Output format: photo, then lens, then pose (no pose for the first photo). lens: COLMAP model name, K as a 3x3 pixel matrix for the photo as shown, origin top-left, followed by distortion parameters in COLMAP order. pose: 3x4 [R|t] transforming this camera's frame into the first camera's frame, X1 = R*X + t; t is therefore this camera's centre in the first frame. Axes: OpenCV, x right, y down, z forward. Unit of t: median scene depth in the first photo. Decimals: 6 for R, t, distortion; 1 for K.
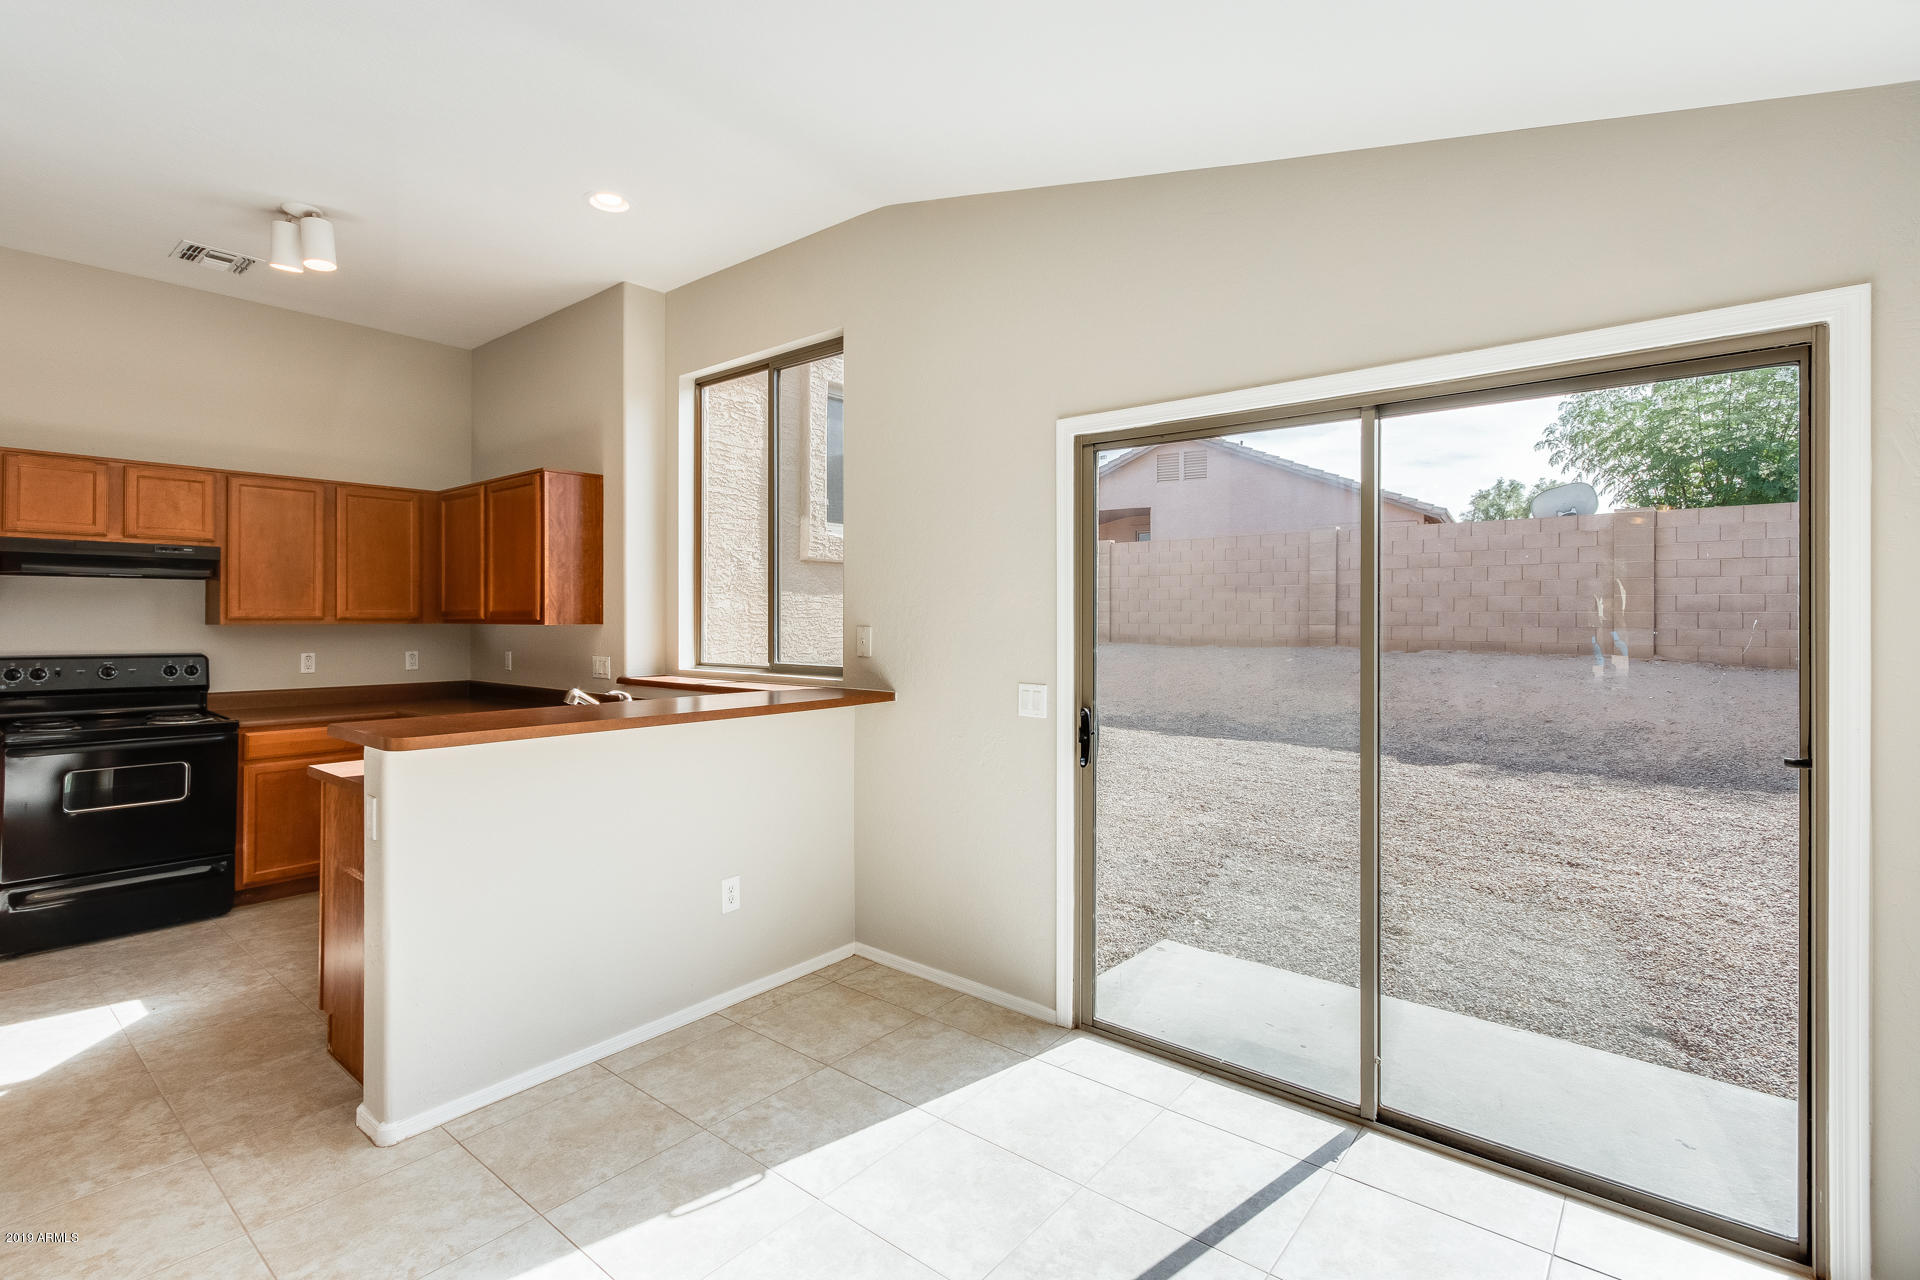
lens RADIAL K [[892.5, 0, 948.0], [0, 892.5, 614.3], [0, 0, 1]] dist [0.005606, -0.003736]
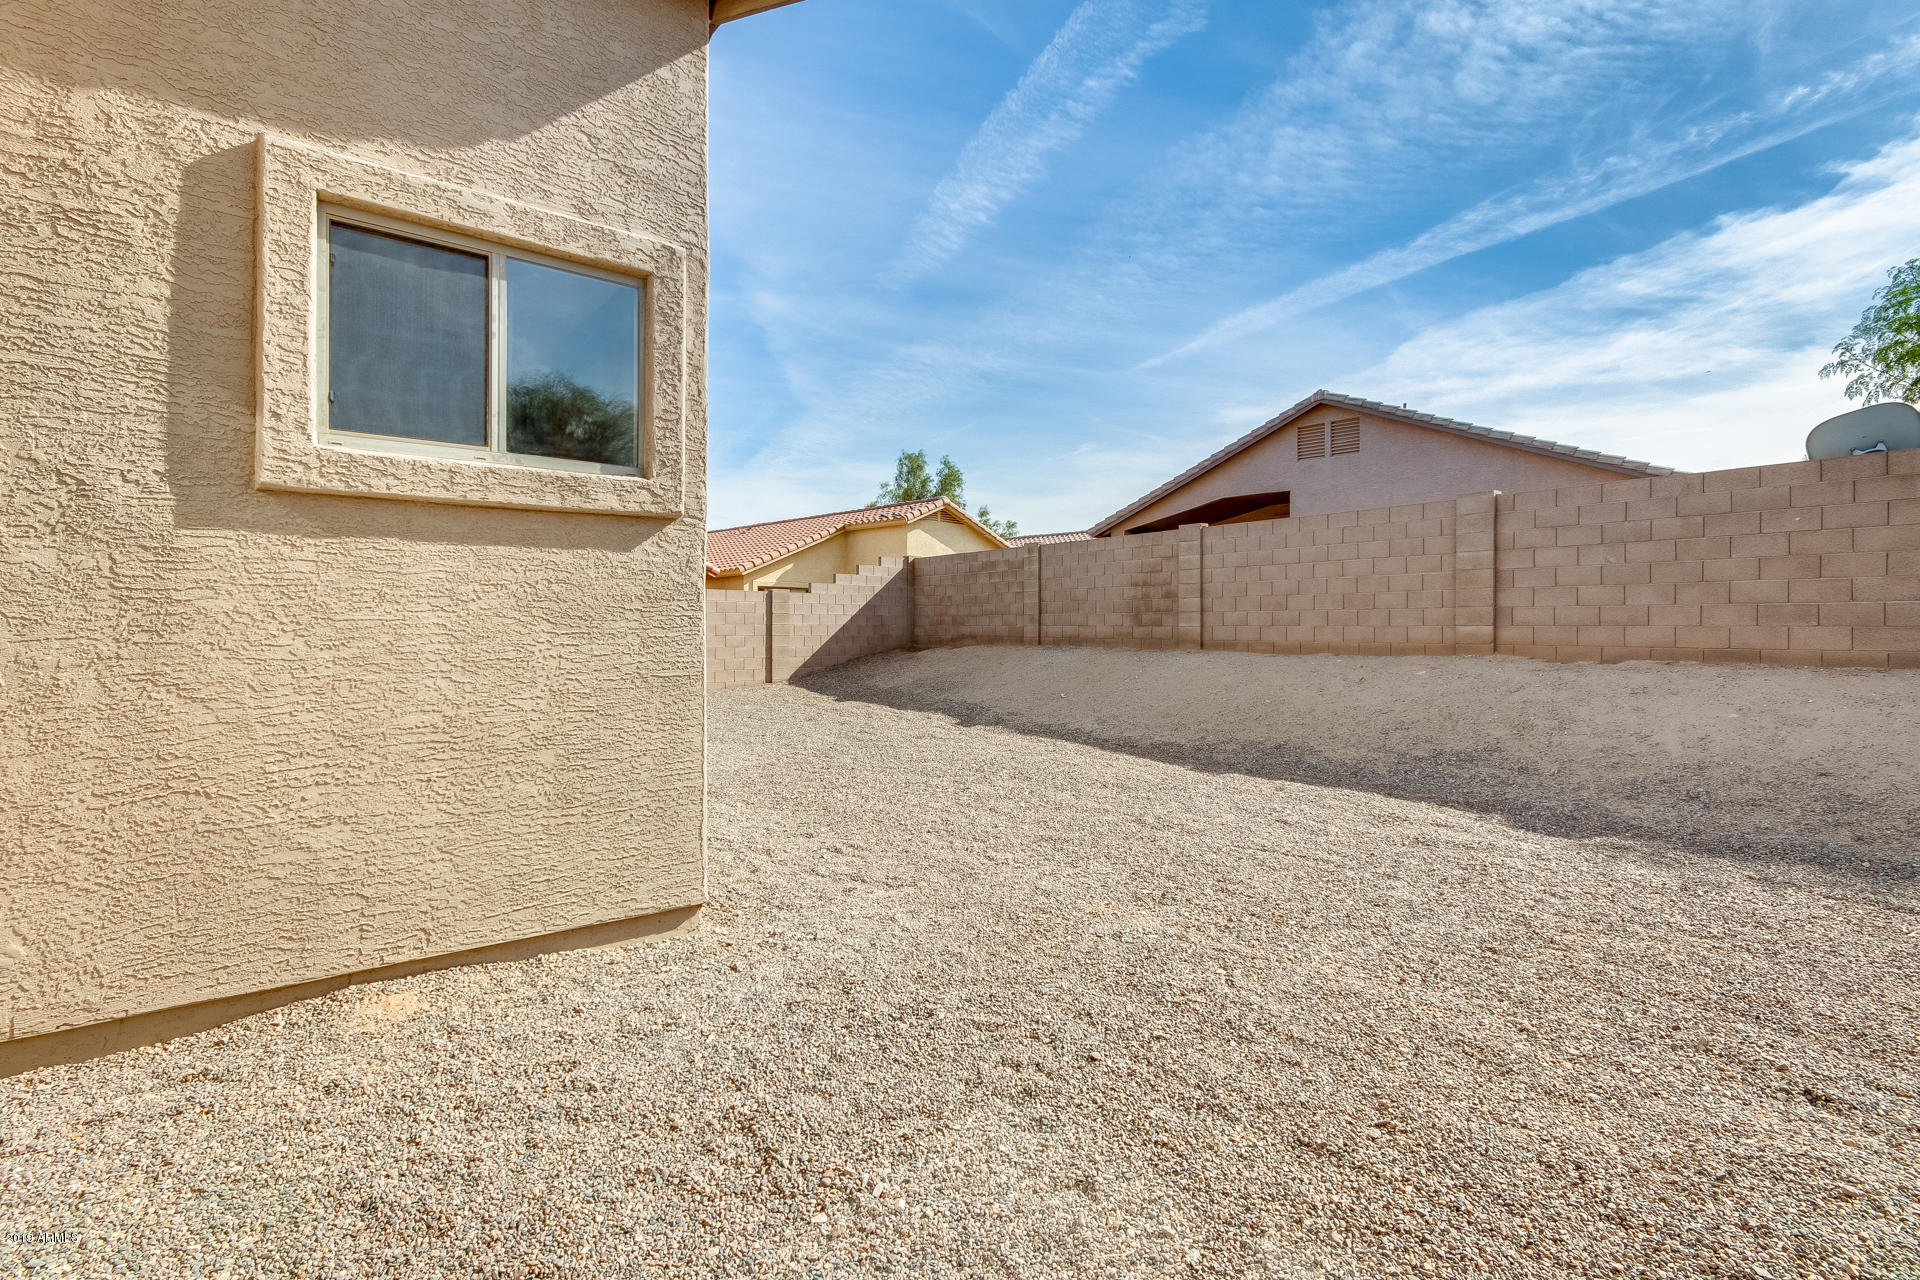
lens RADIAL K [[892.5, 0, 945.5], [0, 892.5, 626.9], [0, 0, 1]] dist [0.005606, -0.003736]
pose [[0.976600, -0.001186, -0.215061, 0.499875], [0.001273, 0.999999, 0.000267, 0.038985], [0.215061, -0.000534, 0.976601, 0.624484]]
